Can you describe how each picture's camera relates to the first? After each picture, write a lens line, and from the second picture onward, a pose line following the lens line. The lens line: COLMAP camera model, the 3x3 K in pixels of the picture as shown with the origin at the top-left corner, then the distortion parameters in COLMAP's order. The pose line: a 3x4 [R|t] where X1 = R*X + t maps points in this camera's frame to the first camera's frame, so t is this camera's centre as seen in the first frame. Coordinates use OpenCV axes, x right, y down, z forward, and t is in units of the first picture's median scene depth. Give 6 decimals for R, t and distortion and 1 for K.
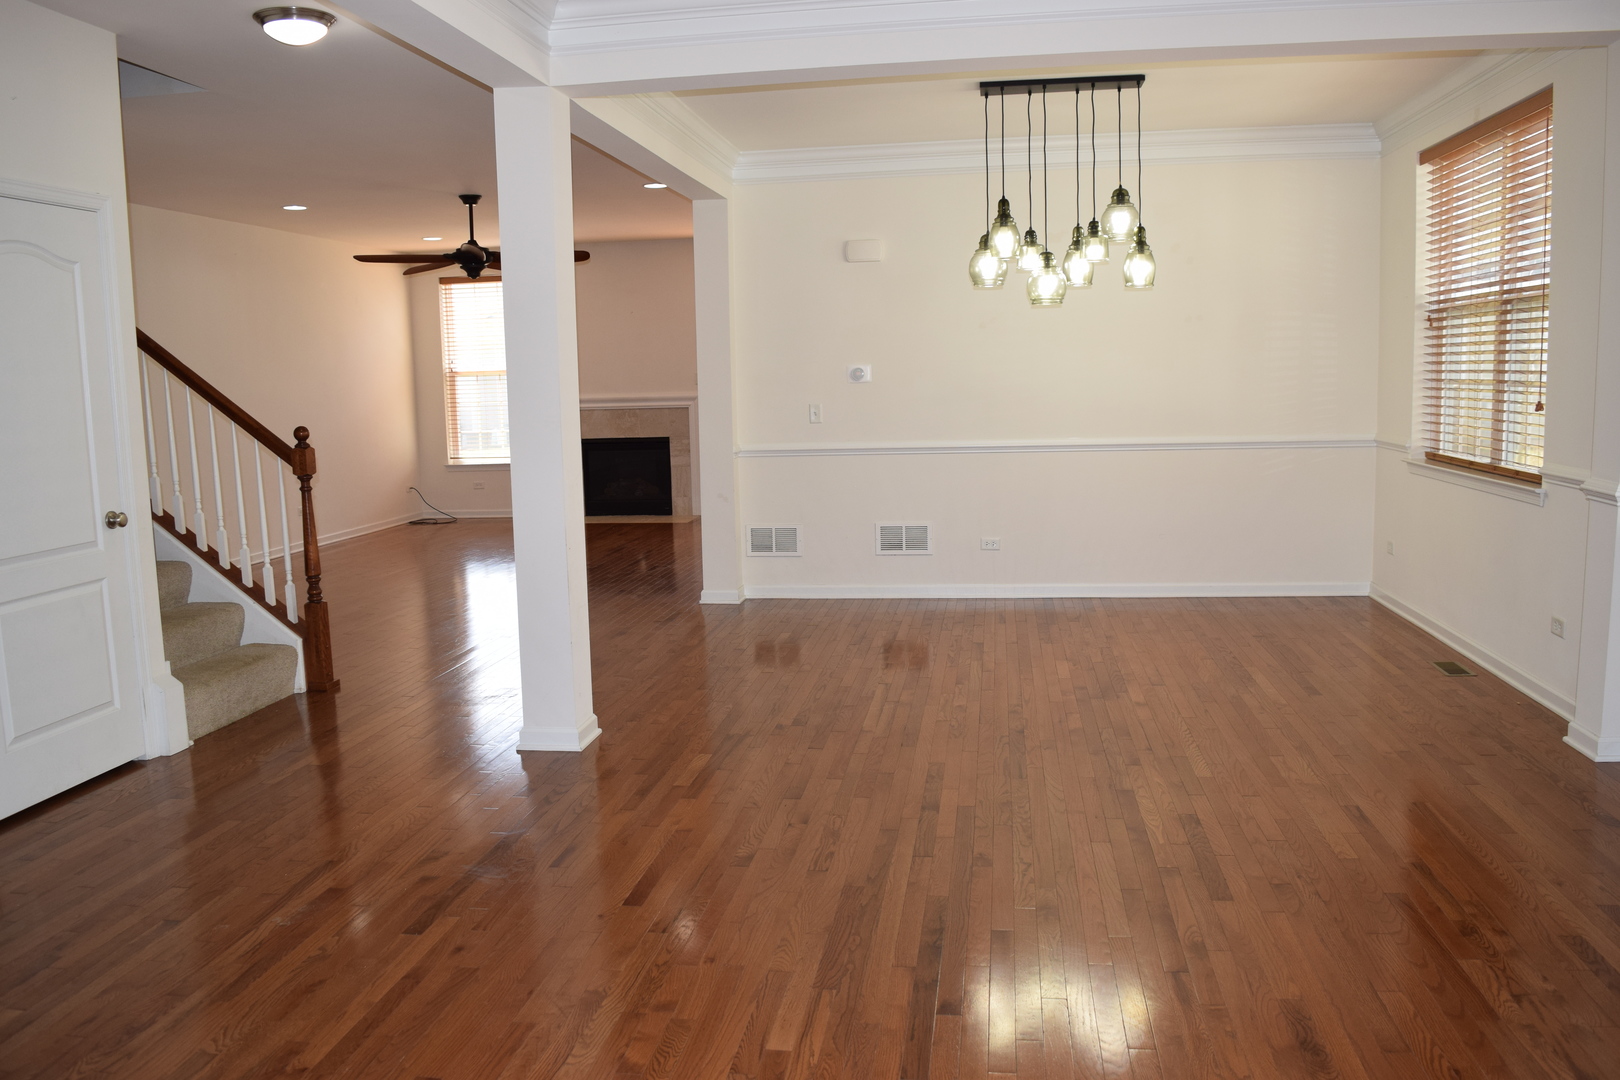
lens RADIAL K [[1270.1, 0, 810.0], [0, 1270.1, 540.0], [0, 0, 1]] dist [-0.088751, 0.003917]
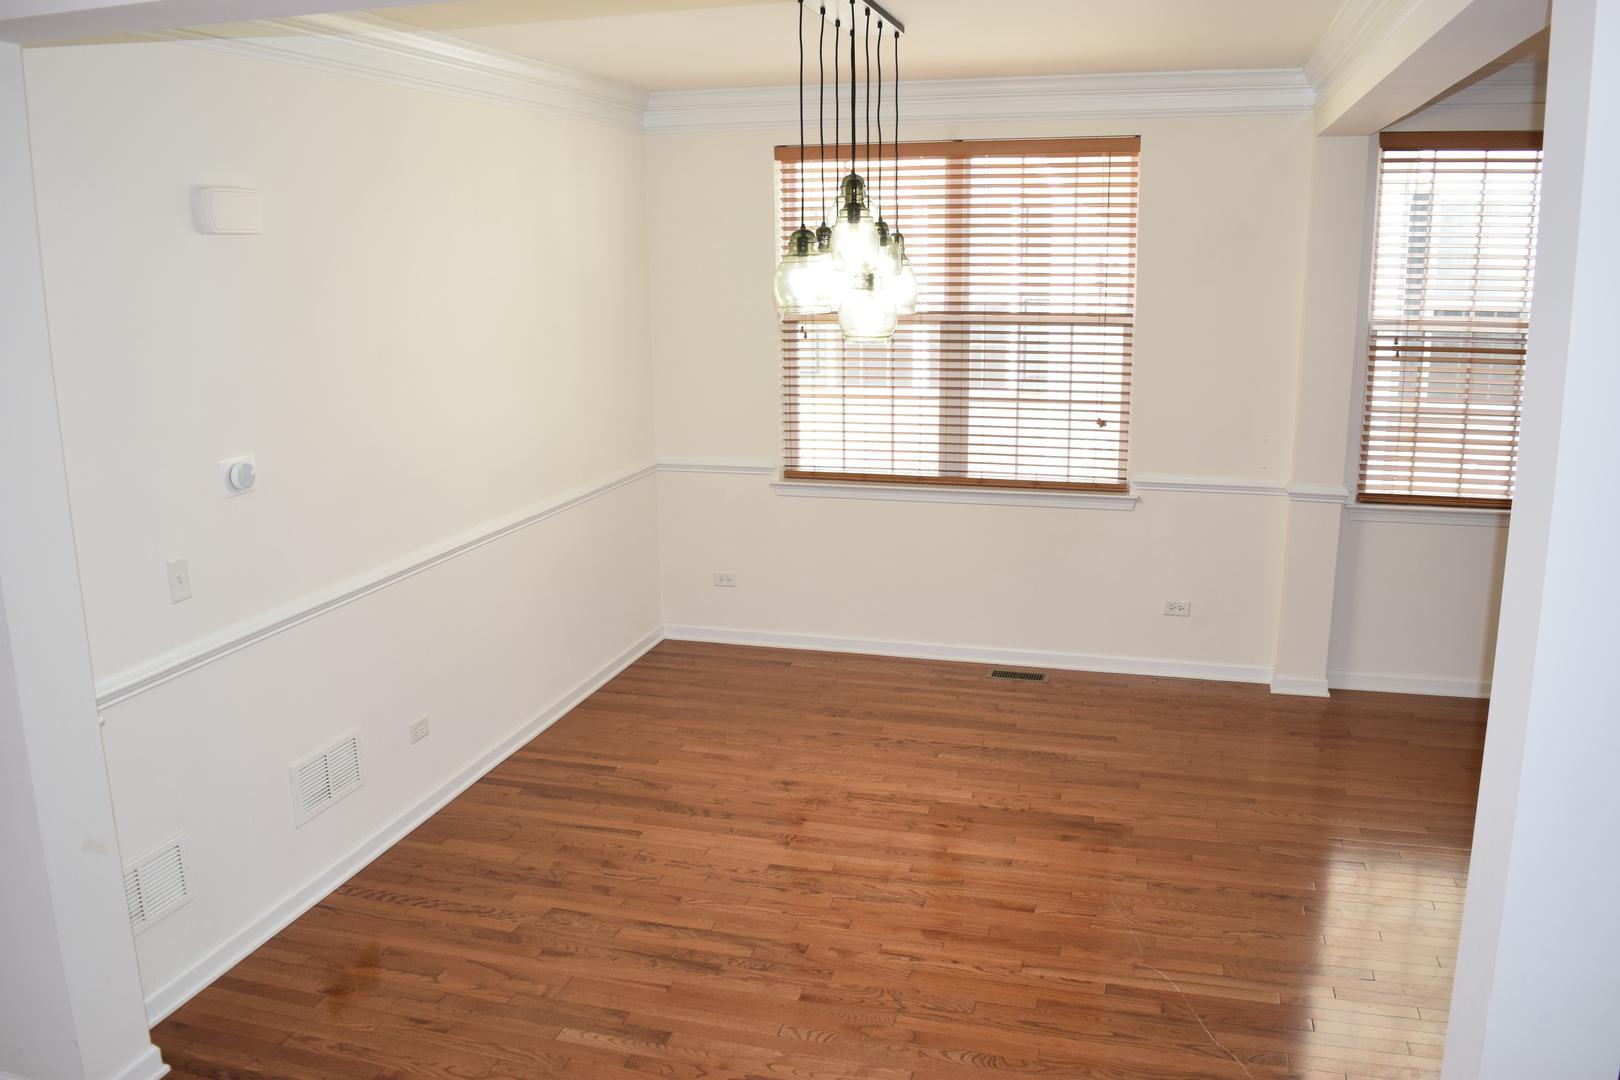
lens RADIAL K [[1270.1, 0, 810.0], [0, 1270.1, 540.0], [0, 0, 1]] dist [-0.088751, 0.003917]
pose [[0.119738, -0.197173, 0.973029, -0.390846], [0.125071, 0.975268, 0.182236, -0.166986], [-0.984896, 0.099877, 0.141437, 0.735504]]
